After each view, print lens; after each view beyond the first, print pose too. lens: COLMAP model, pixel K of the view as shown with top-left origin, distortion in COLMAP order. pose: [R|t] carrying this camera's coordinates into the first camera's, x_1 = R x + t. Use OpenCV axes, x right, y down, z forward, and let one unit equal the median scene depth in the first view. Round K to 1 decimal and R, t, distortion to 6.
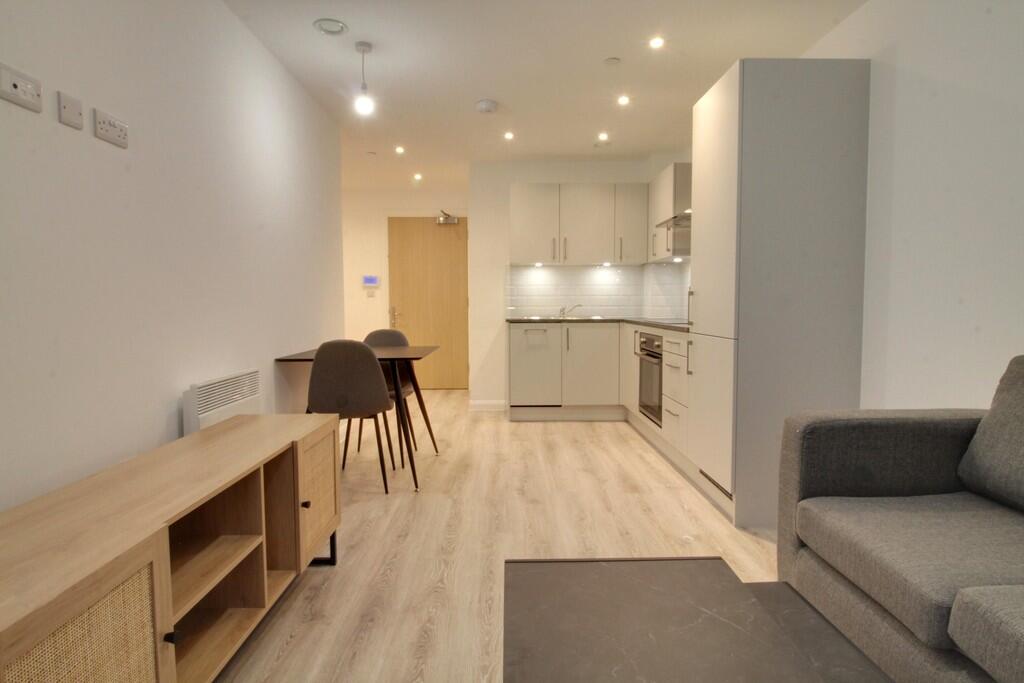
lens RADIAL K [[546.7, 0, 510.8], [0, 546.7, 334.1], [0, 0, 1]] dist [0.001226, -0.011806]
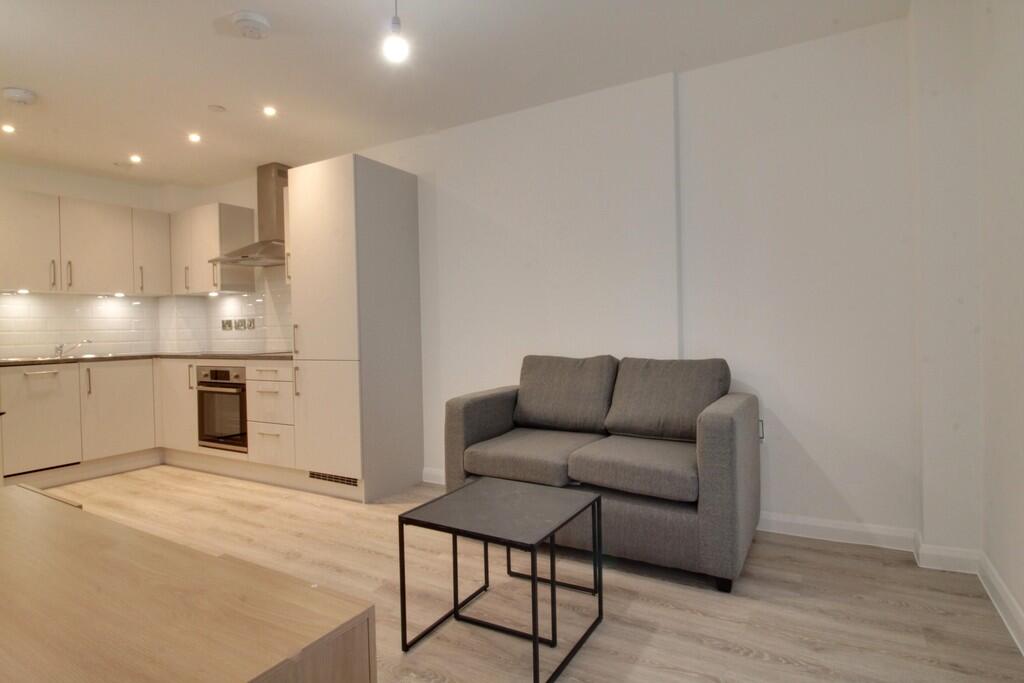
lens RADIAL K [[546.7, 0, 512.8], [0, 546.7, 333.7], [0, 0, 1]] dist [0.001226, -0.011806]
pose [[0.513783, -0.016170, 0.857768, -0.418155], [0.068904, 0.997370, -0.022470, -0.000065], [-0.855148, 0.070648, 0.513546, -0.002637]]
